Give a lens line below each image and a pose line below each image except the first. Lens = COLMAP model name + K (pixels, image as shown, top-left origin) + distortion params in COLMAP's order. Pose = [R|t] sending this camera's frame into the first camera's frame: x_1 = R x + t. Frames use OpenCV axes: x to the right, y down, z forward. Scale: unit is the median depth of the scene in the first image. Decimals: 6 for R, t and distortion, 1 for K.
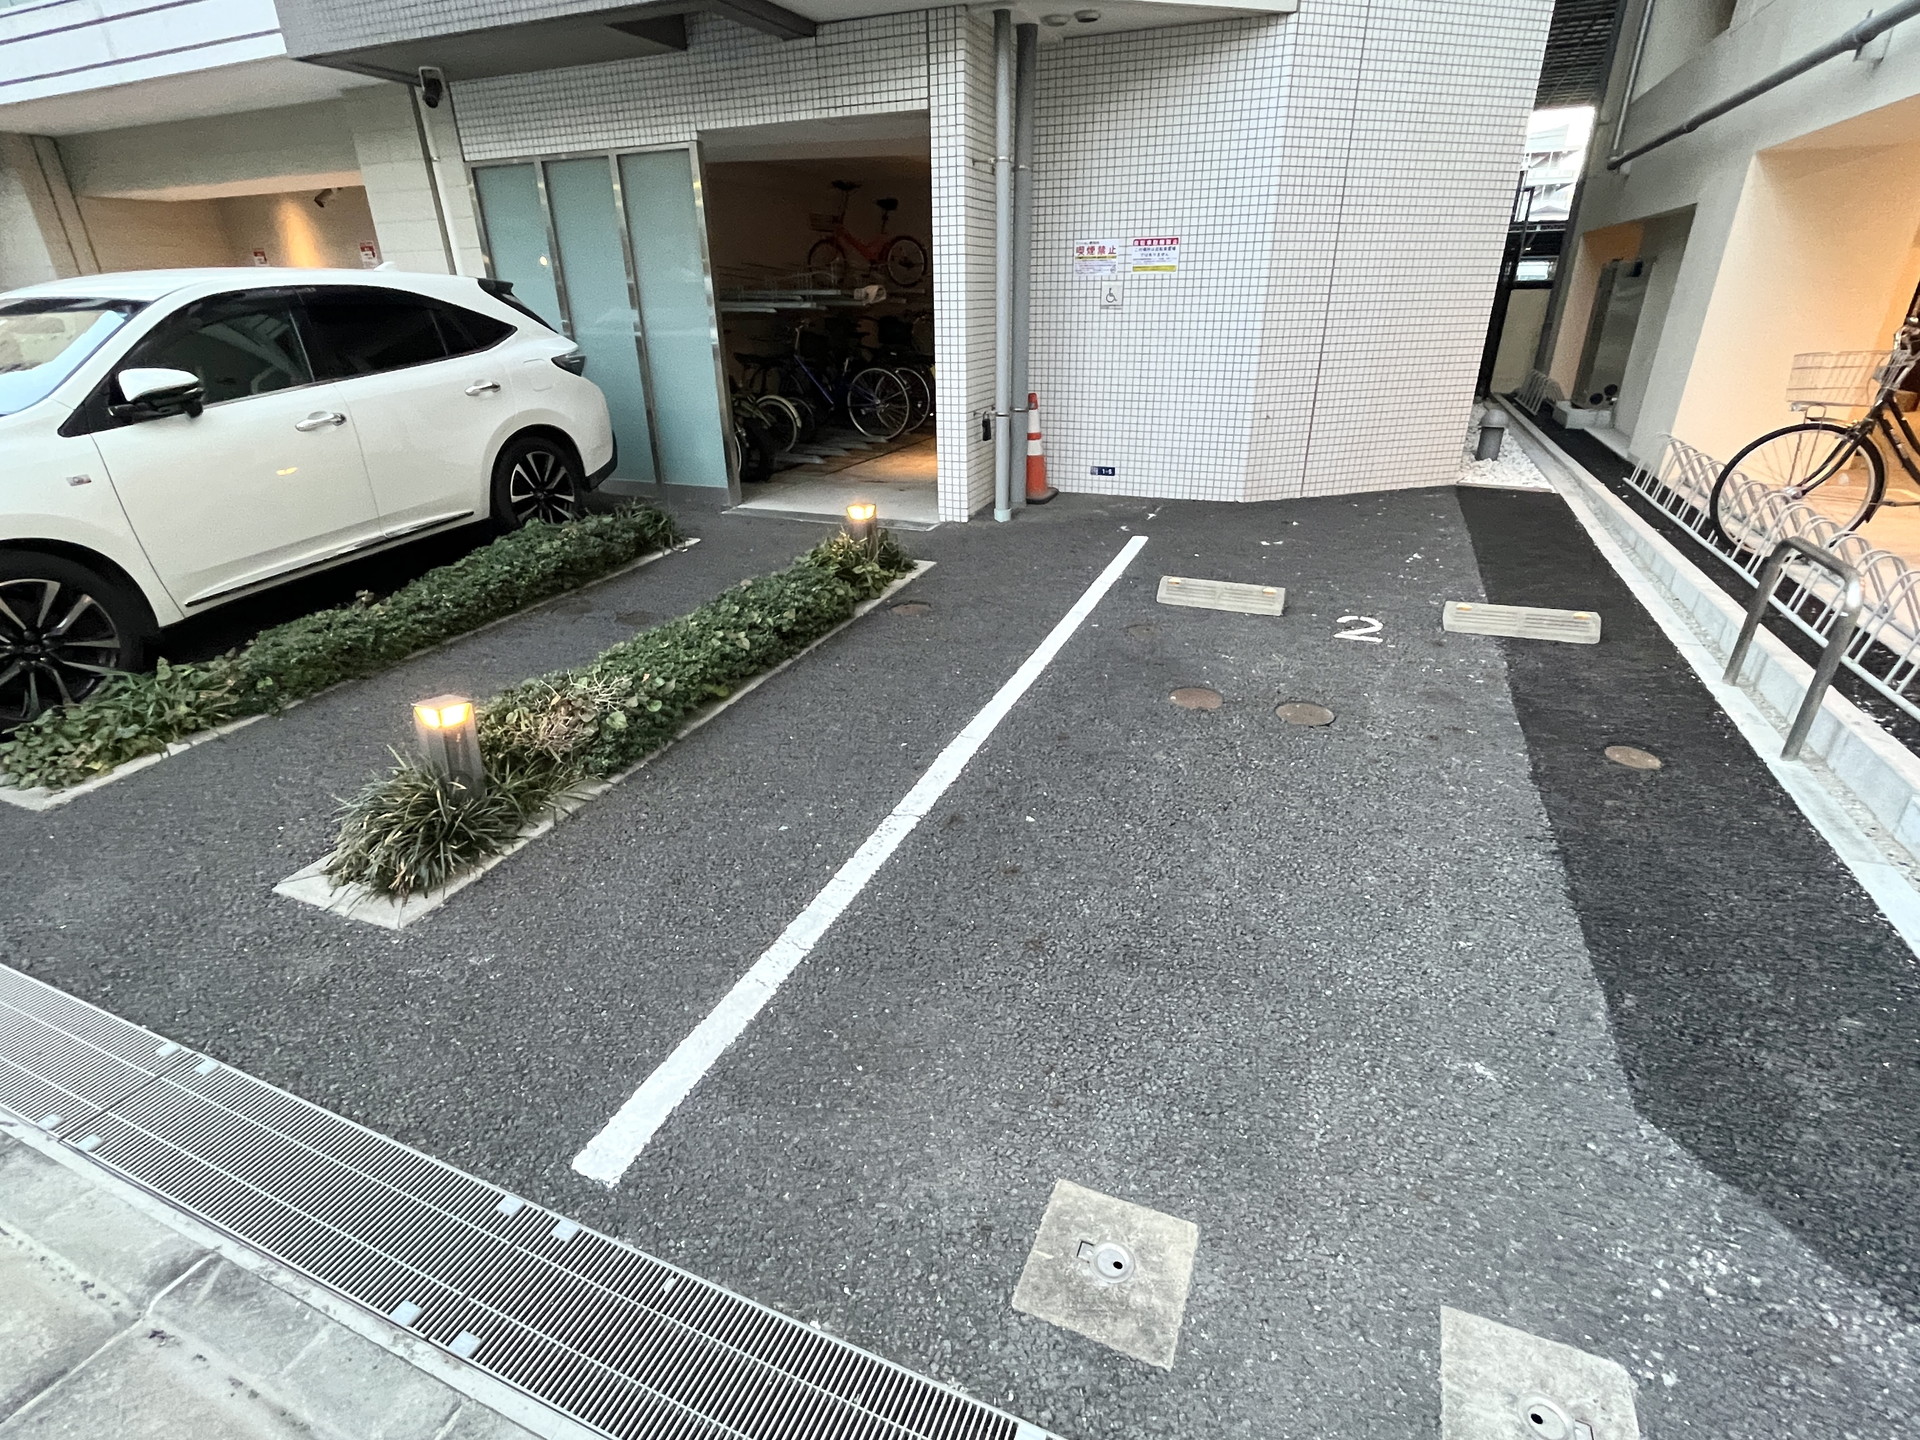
lens RADIAL K [[920.0, 0, 960.0], [0, 920.0, 720.0], [0, 0, 1]] dist [0.001595, -0.000156]
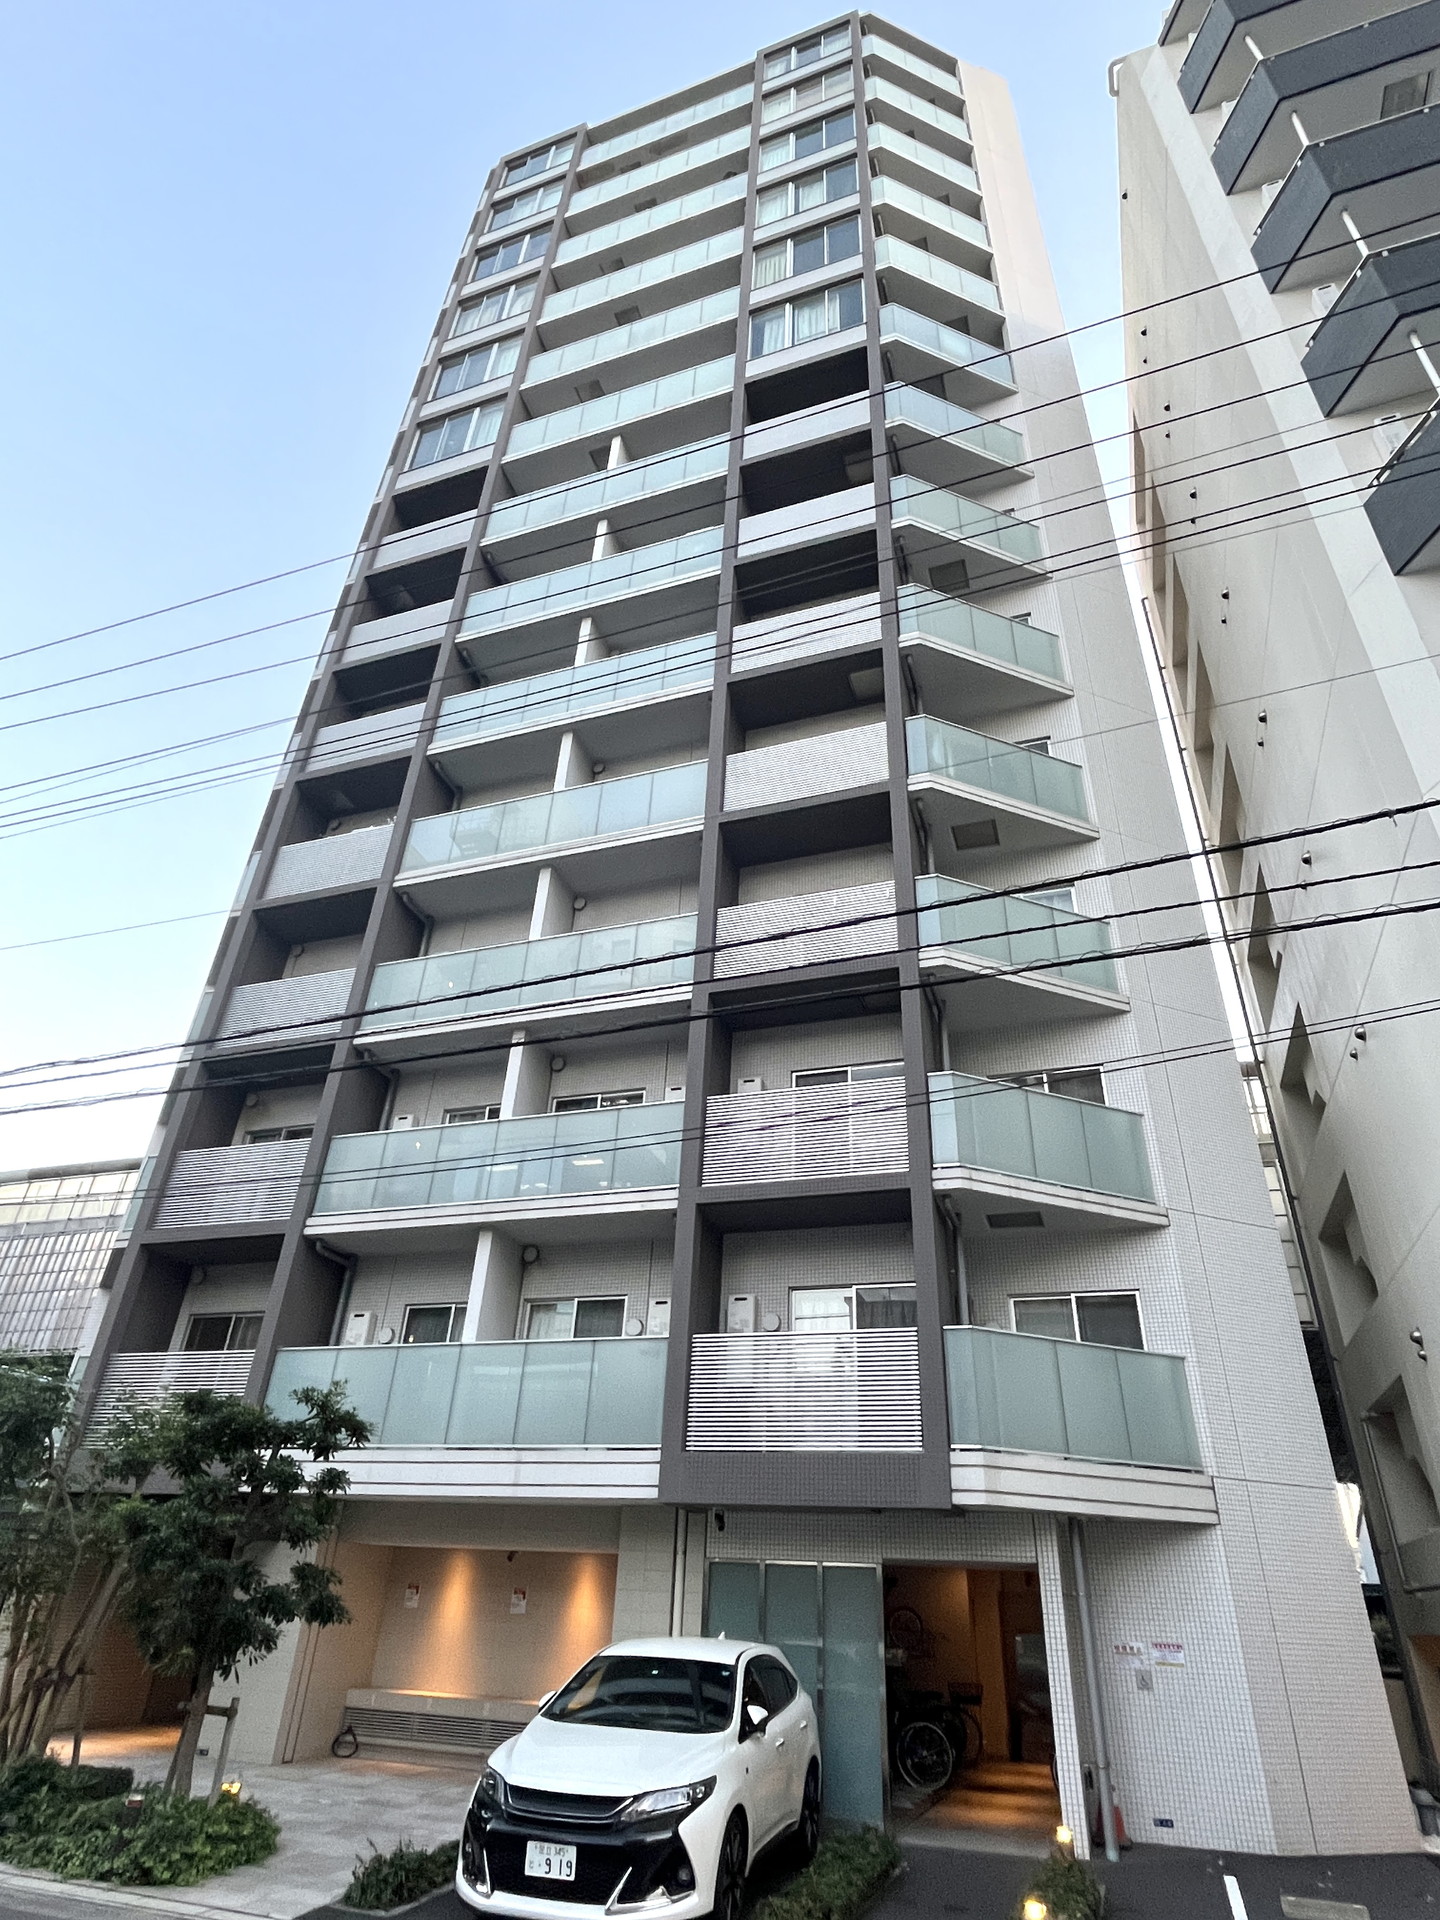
lens RADIAL K [[1070.9, 0, 715.4], [0, 1070.9, 941.6], [0, 0, 1]] dist [-0.005123, -0.000640]
pose [[0.996709, 0.079180, 0.017392, -0.652897], [-0.028739, 0.545714, -0.837478, 0.365152], [-0.075802, 0.834222, 0.546194, -0.916002]]
